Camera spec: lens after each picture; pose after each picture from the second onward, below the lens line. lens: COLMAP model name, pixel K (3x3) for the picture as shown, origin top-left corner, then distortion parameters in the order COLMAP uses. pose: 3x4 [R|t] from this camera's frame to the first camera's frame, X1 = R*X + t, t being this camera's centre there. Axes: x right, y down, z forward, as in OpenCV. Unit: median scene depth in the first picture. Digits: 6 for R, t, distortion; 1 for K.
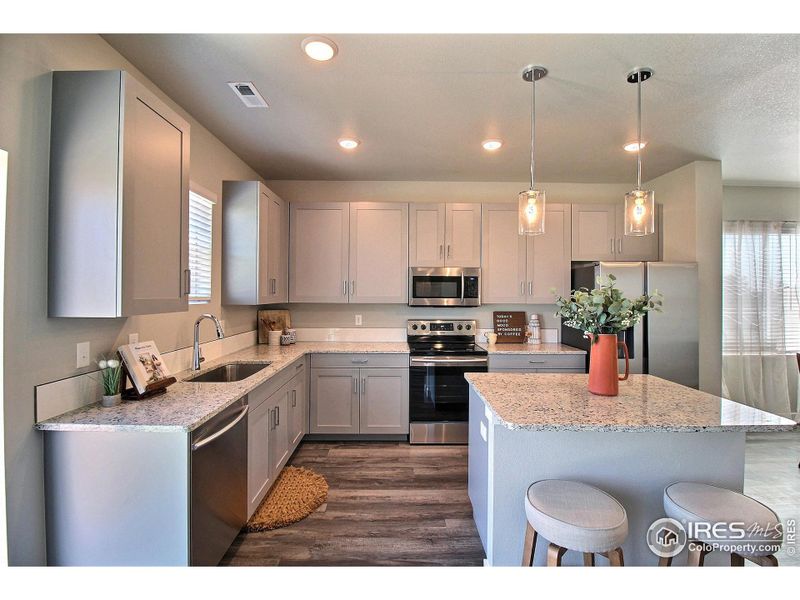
lens RADIAL K [[370.9, 0, 399.2], [0, 370.9, 291.9], [0, 0, 1]] dist [-0.003167, -0.010894]
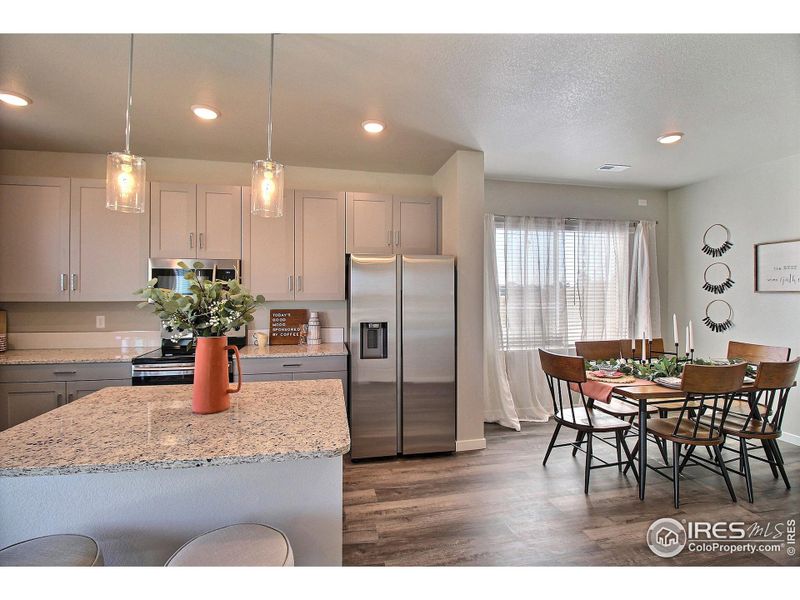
lens RADIAL K [[370.9, 0, 400.1], [0, 370.9, 290.6], [0, 0, 1]] dist [-0.003167, -0.010894]
pose [[0.981324, -0.003378, 0.192331, 0.443699], [0.003067, 0.999993, 0.001914, 0.007353], [-0.192337, -0.001289, 0.981328, 0.070650]]
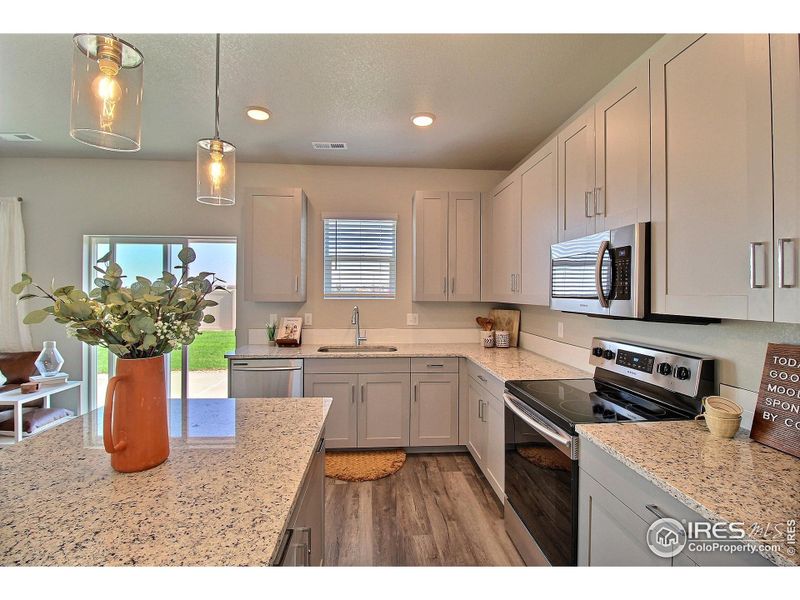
lens RADIAL K [[370.9, 0, 398.6], [0, 370.9, 291.8], [0, 0, 1]] dist [-0.003167, -0.010894]
pose [[0.065766, -0.007223, -0.997809, 0.626173], [0.000008, 0.999974, -0.007238, 0.011816], [0.997835, 0.000468, 0.065764, 0.747674]]
